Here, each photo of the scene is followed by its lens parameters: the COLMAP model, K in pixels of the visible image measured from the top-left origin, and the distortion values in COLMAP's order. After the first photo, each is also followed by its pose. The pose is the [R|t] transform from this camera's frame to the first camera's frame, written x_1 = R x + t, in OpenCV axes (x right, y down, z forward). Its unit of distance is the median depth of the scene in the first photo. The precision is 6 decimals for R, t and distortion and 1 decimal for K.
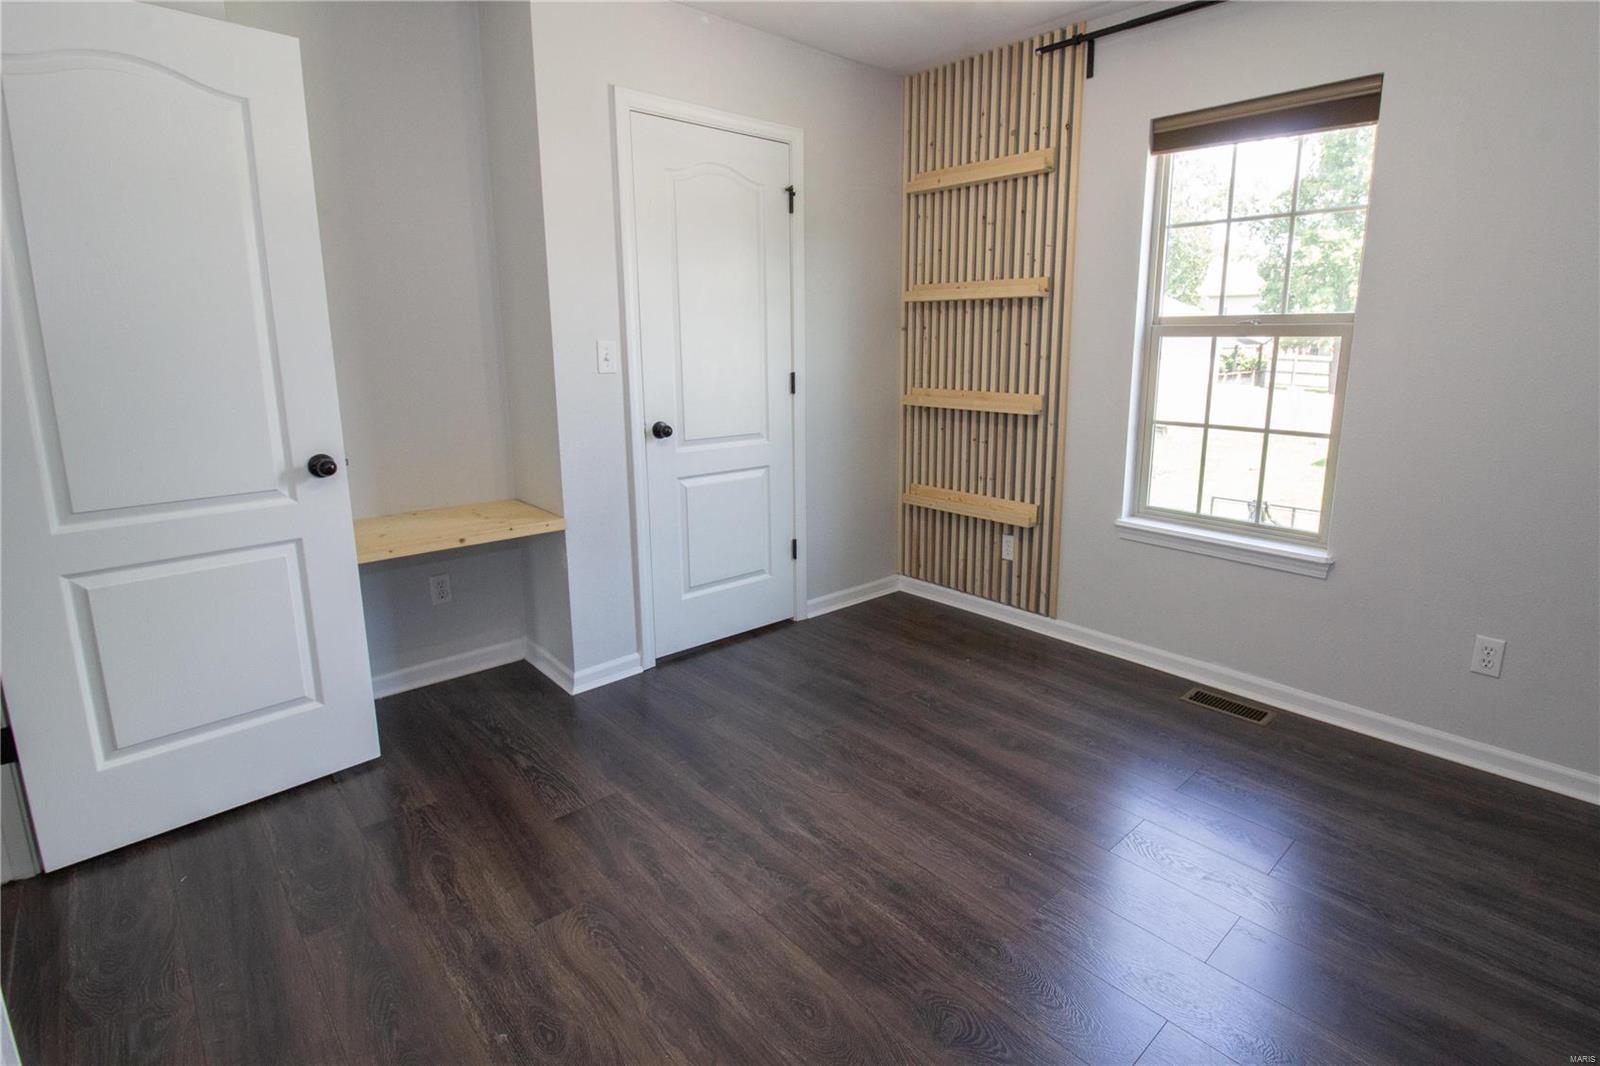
lens RADIAL K [[767.9, 0, 840.2], [0, 767.9, 488.6], [0, 0, 1]] dist [-0.003016, -0.000667]
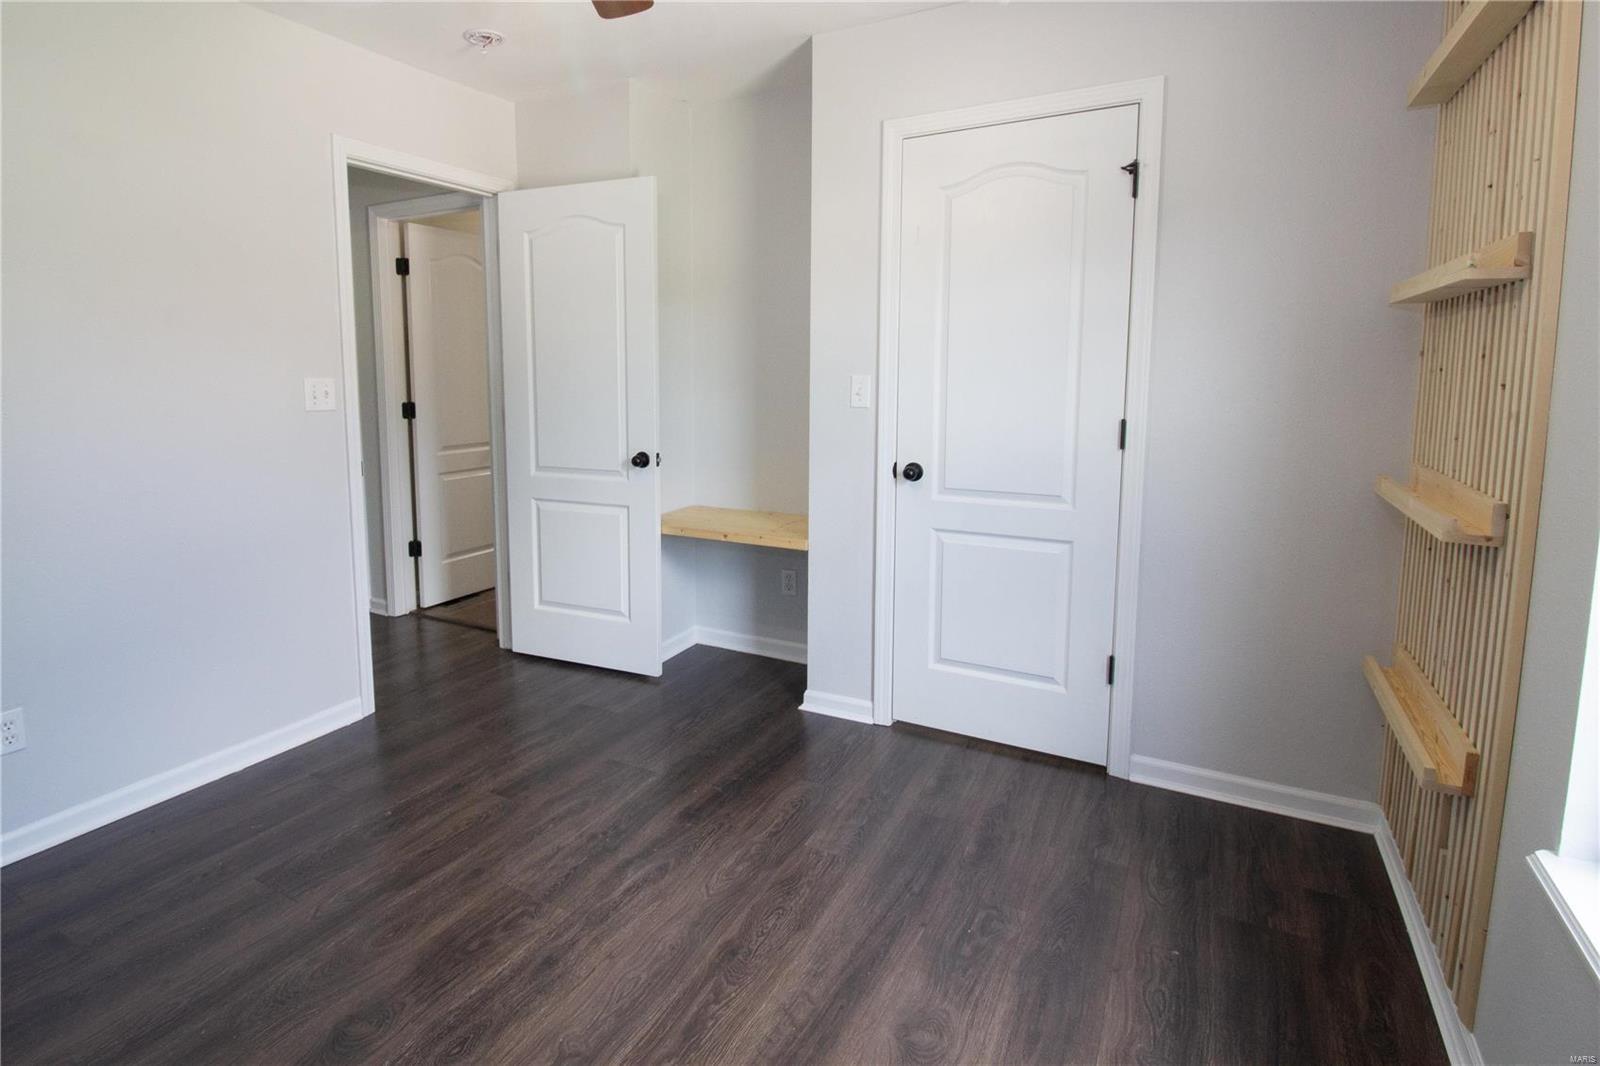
lens RADIAL K [[821.7, 0, 735.7], [0, 821.7, 457.3], [0, 0, 1]] dist [-0.000328, -0.000442]
pose [[0.295801, 0.100276, -0.949972, 0.629715], [-0.176370, 0.983111, 0.048856, -0.103782], [0.938827, 0.153095, 0.308490, 0.498289]]
